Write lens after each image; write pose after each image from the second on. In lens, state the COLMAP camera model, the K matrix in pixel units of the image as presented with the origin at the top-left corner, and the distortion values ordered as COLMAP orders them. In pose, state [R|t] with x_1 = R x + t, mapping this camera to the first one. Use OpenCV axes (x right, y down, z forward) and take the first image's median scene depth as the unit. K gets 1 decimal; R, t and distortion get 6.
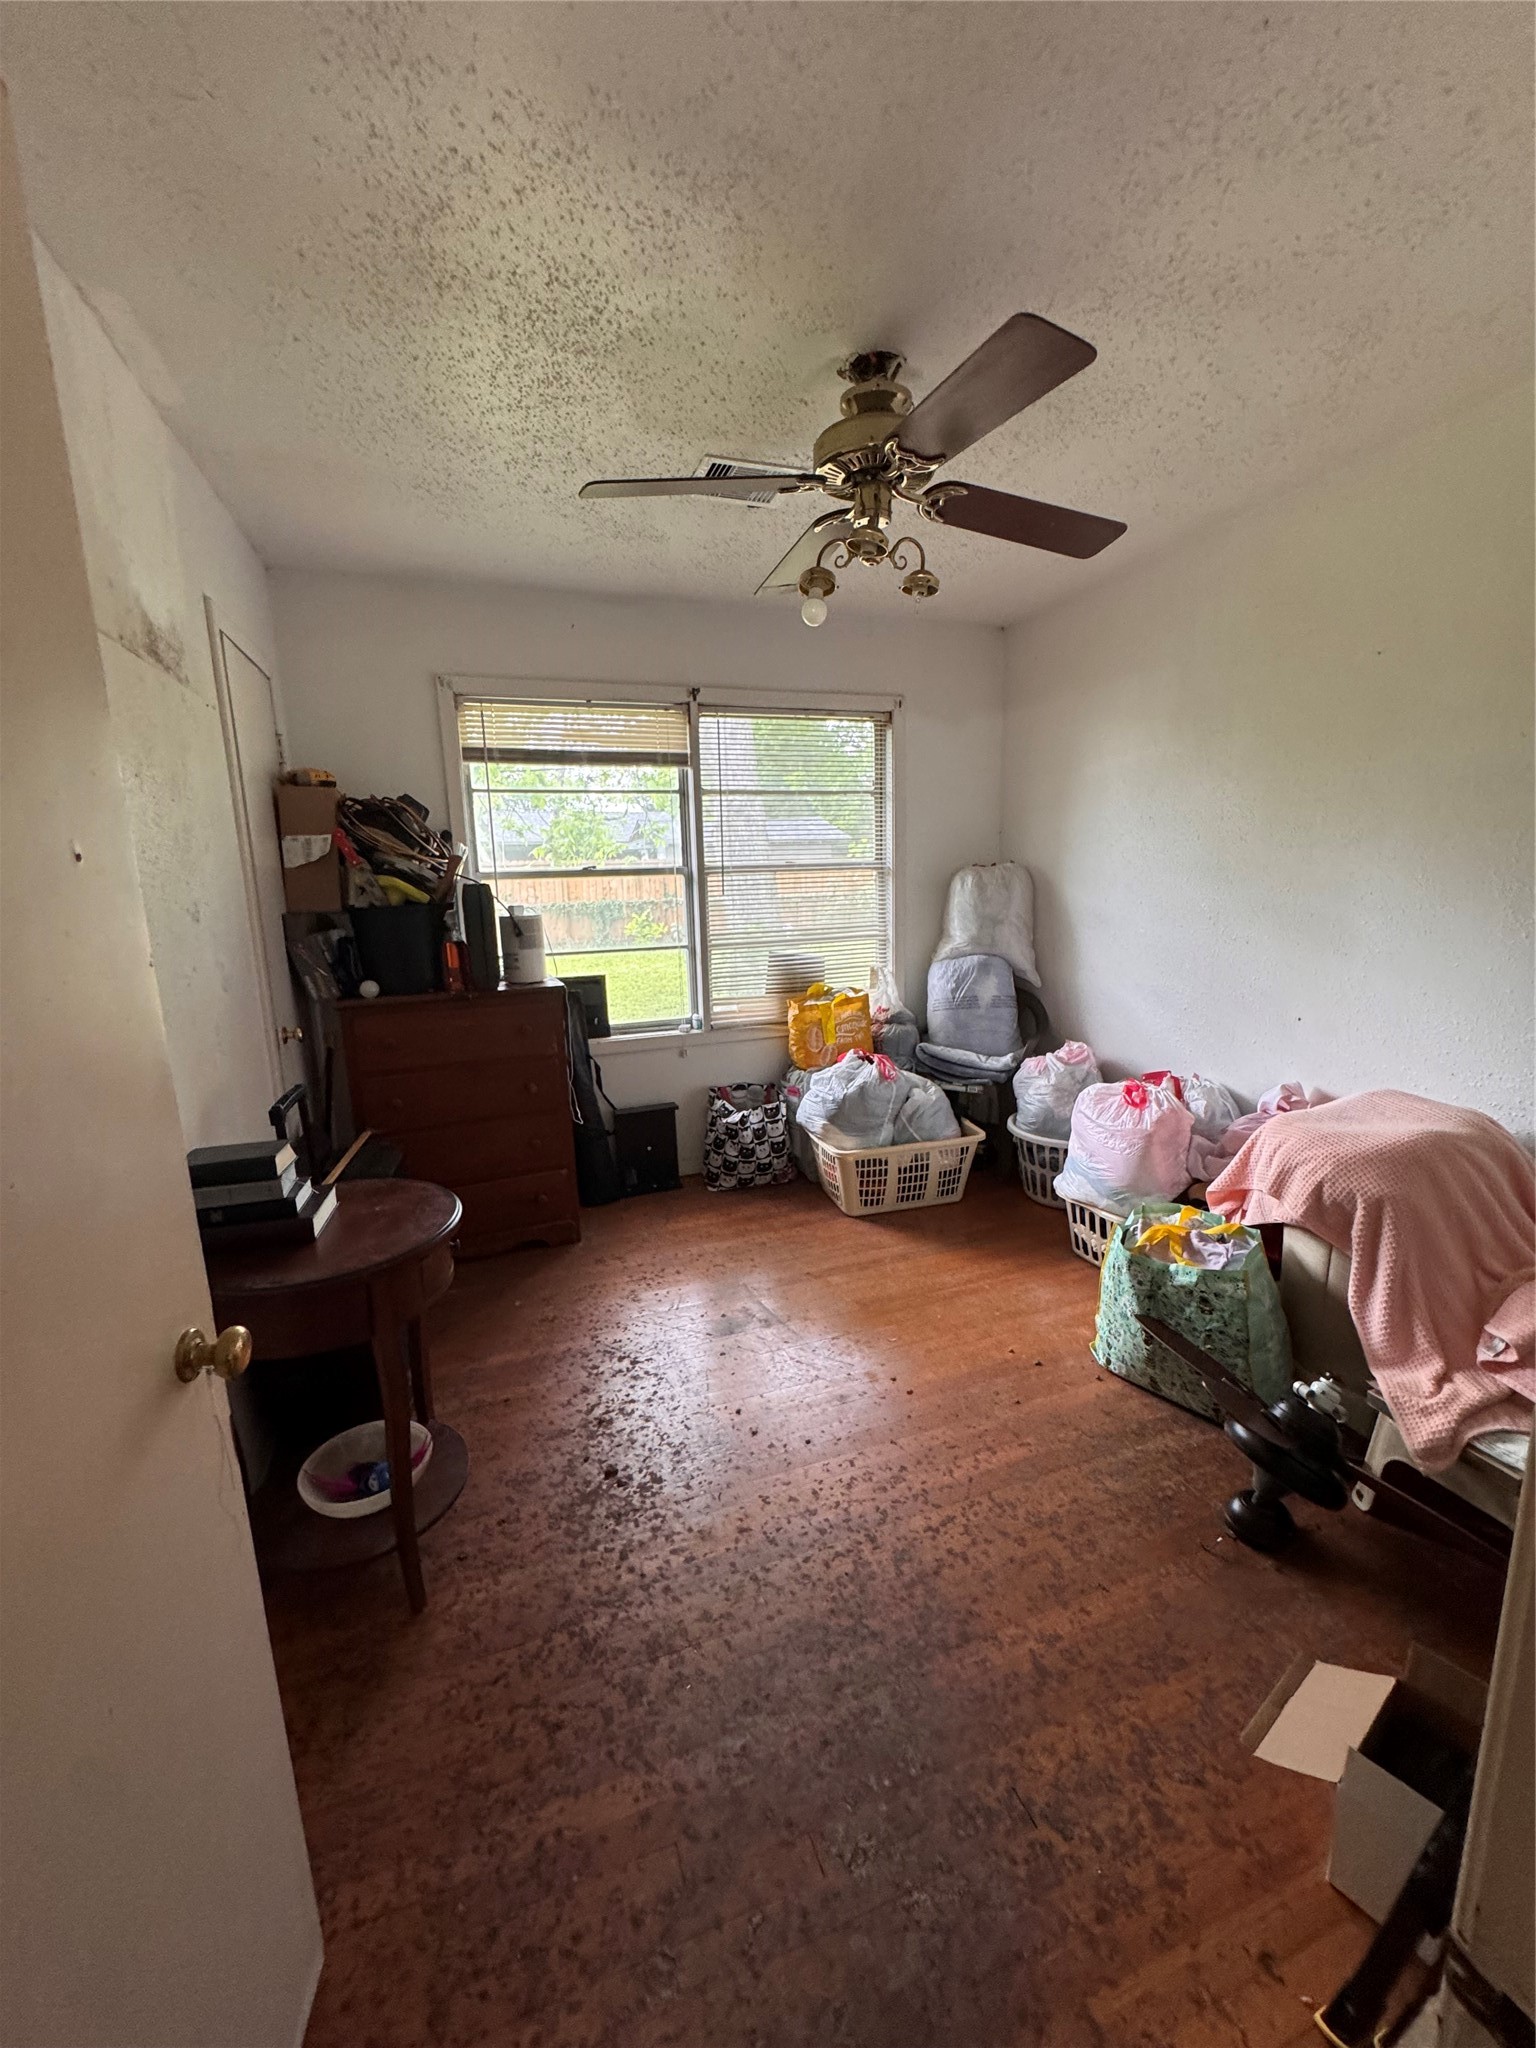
lens RADIAL K [[817.3, 0, 768.0], [0, 817.3, 1024.0], [0, 0, 1]] dist [-0.002247, 0.000302]
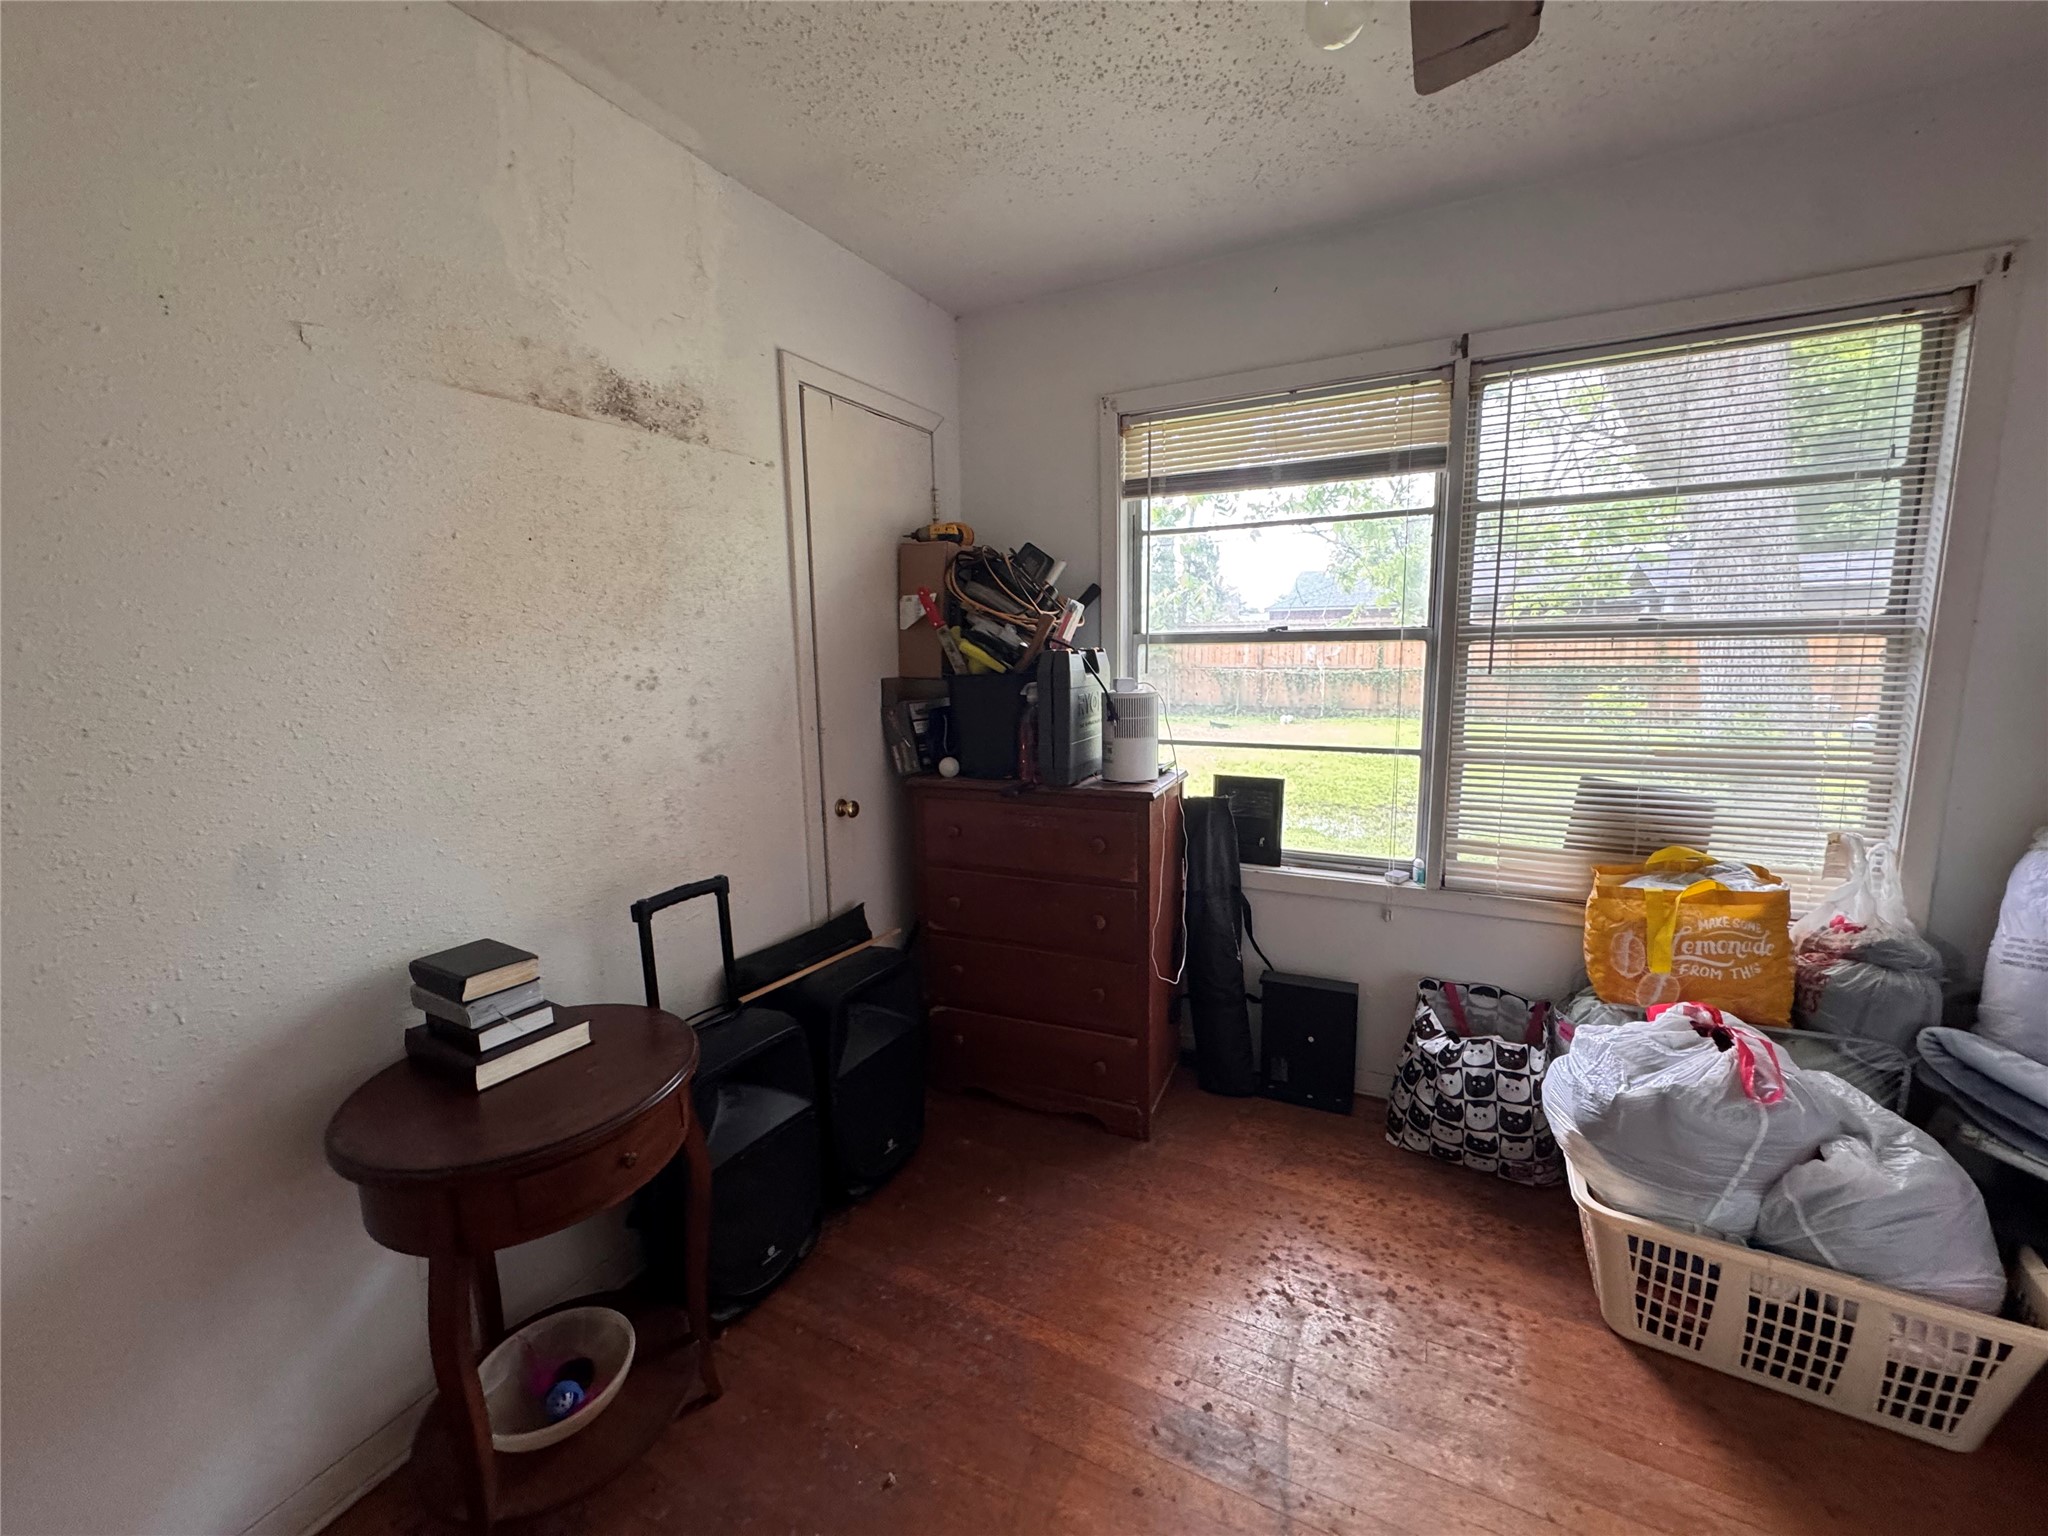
lens RADIAL K [[817.3, 0, 1026.9], [0, 817.3, 765.9], [0, 0, 1]] dist [-0.002247, 0.000302]
pose [[0.683219, 0.124708, -0.719485, 0.160679], [-0.135157, 0.989881, 0.043231, -0.073911], [0.717596, 0.067707, 0.693161, 0.354398]]
